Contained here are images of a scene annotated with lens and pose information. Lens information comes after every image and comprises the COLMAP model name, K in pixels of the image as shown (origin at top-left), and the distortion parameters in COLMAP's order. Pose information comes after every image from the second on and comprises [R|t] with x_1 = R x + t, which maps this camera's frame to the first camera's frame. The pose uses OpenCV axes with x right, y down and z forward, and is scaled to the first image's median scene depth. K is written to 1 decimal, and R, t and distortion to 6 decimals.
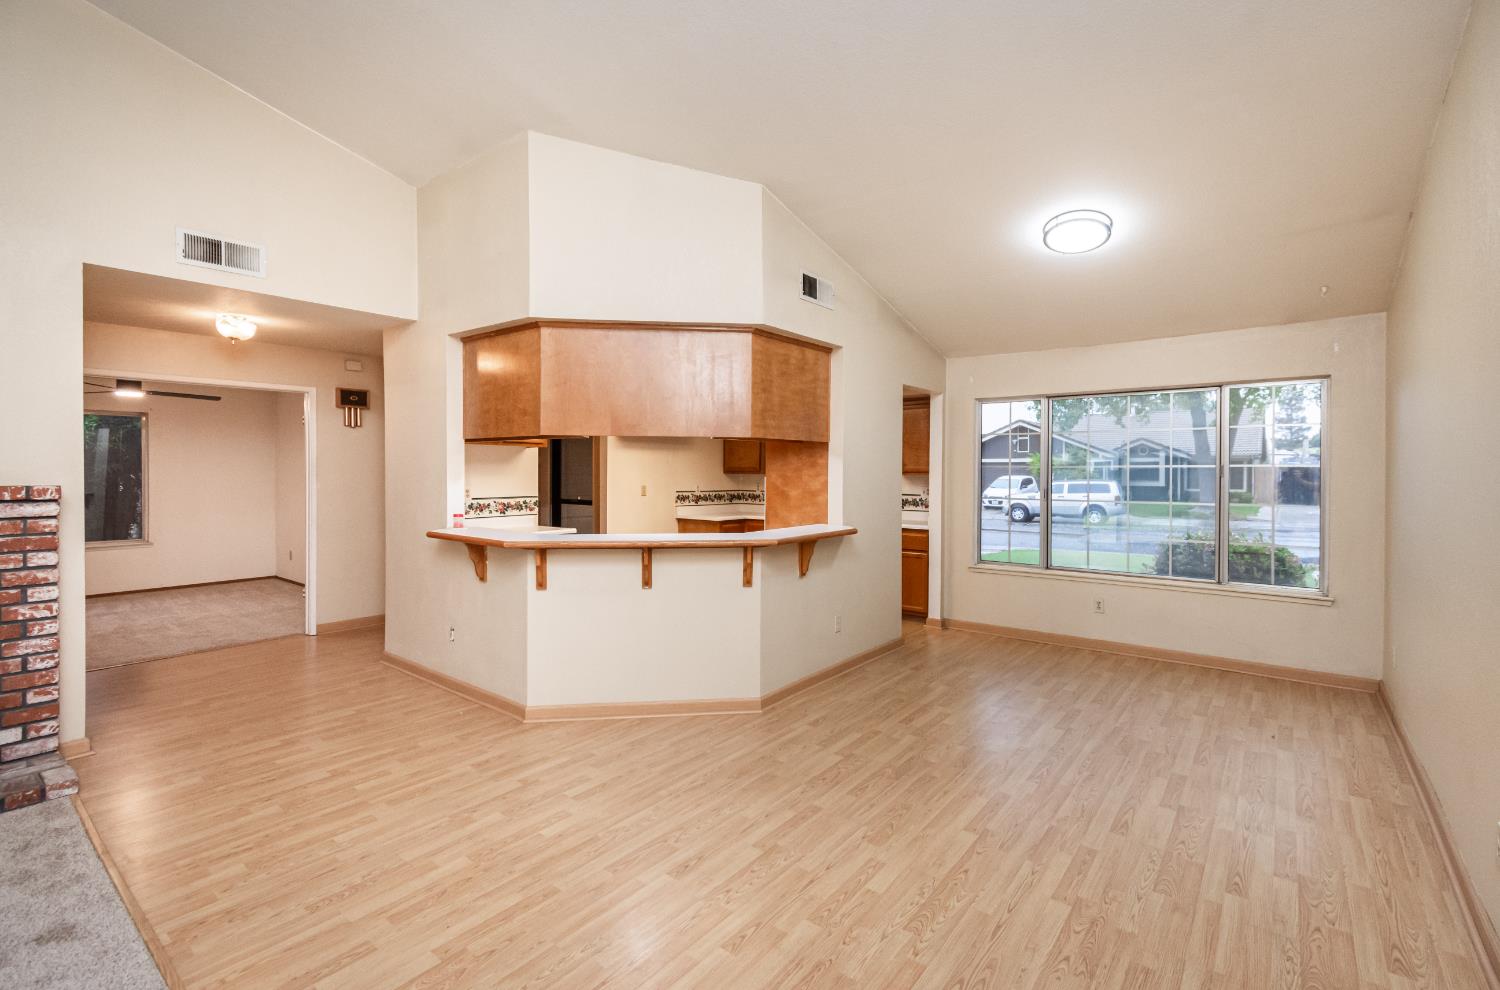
lens RADIAL K [[660.5, 0, 778.0], [0, 660.5, 472.0], [0, 0, 1]] dist [0.000579, 0.000363]
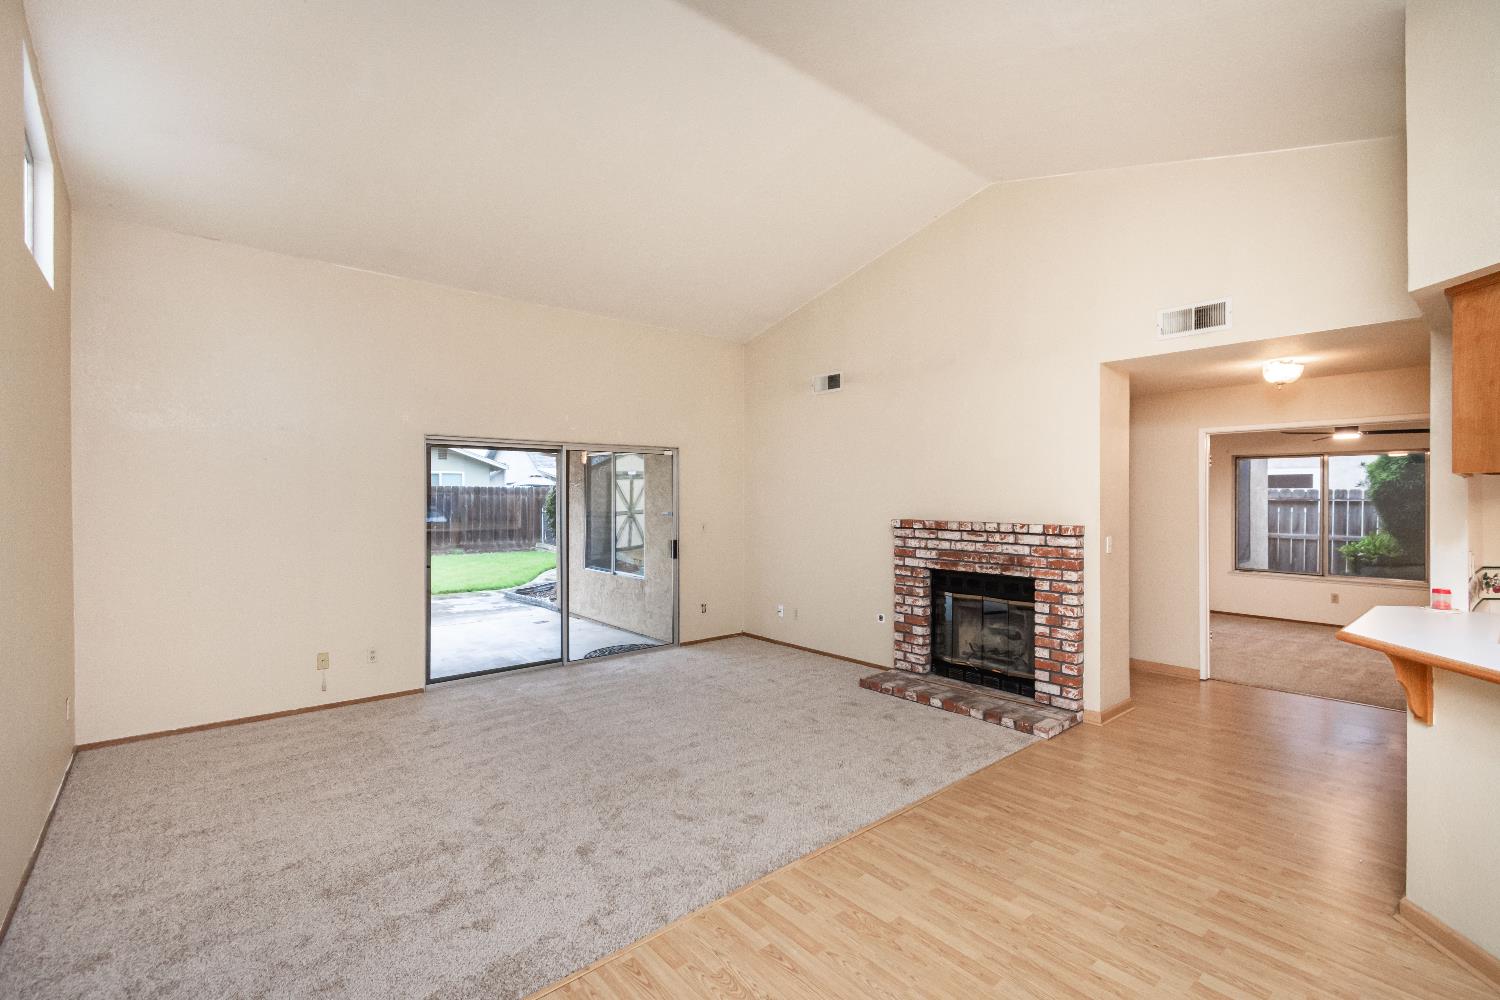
lens RADIAL K [[678.5, 0, 750.0], [0, 678.5, 500.0], [0, 0, 1]] dist [0.013746, -0.000131]
pose [[-0.214609, 0.003258, -0.976695, 0.414078], [-0.004446, 0.999981, 0.004313, -0.031968], [0.976690, 0.005268, -0.214590, 0.526963]]
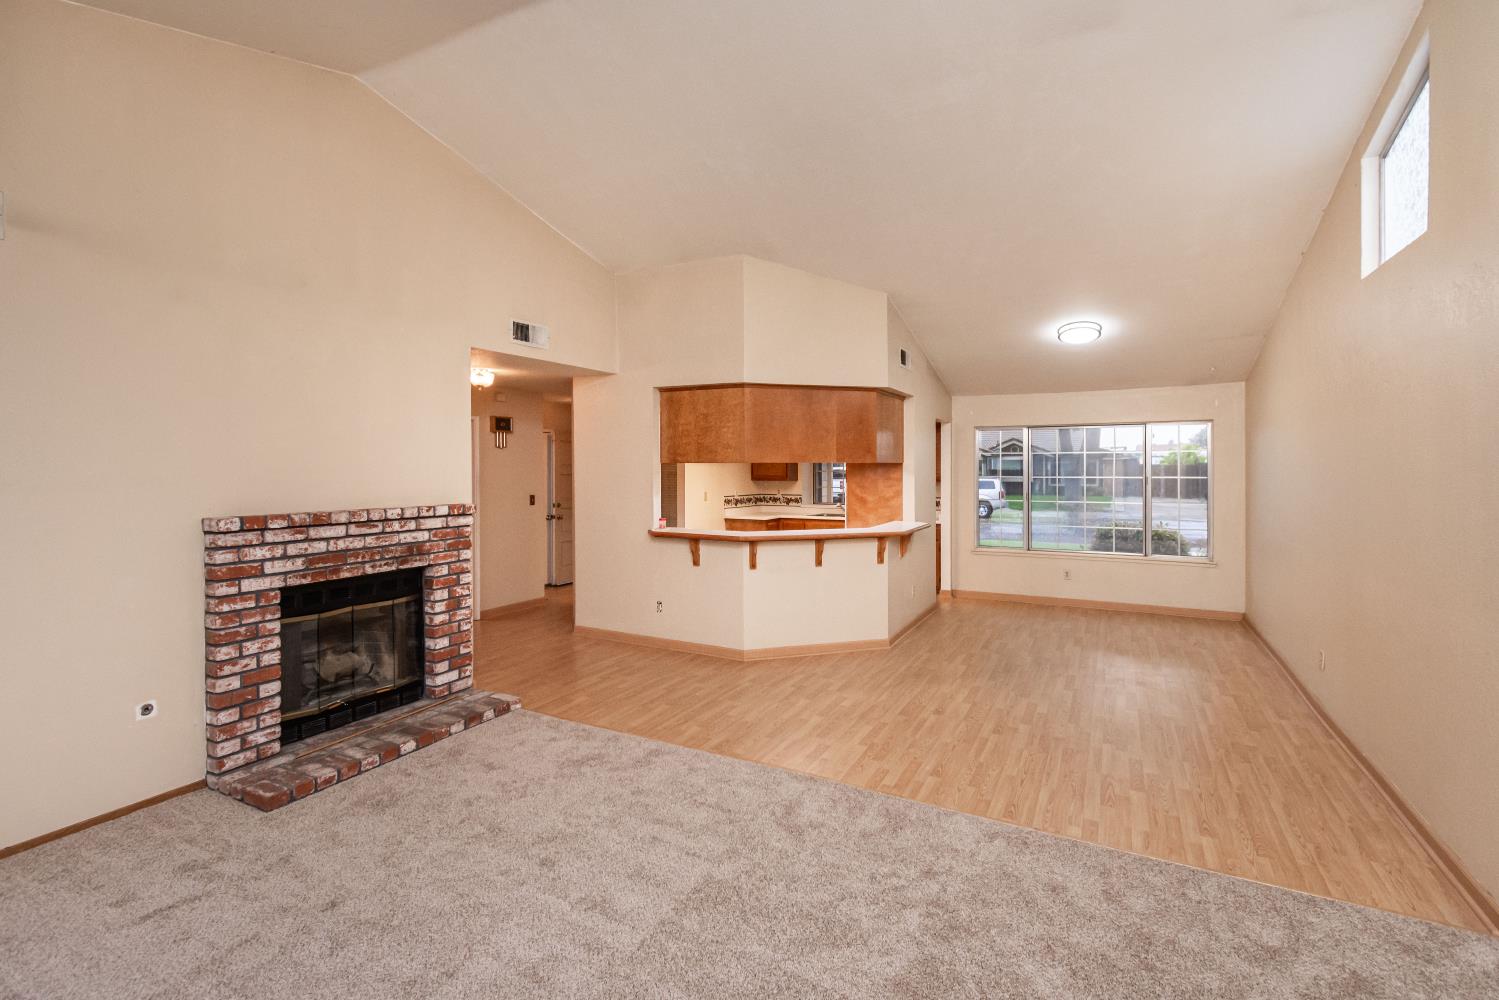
lens RADIAL K [[676.1, 0, 766.1], [0, 676.1, 464.7], [0, 0, 1]] dist [0.002643, 0.000156]
pose [[0.984599, -0.003545, 0.174791, -0.599521], [0.004275, 0.999984, -0.003802, -0.047372], [-0.174775, 0.004491, 0.984598, -0.481702]]
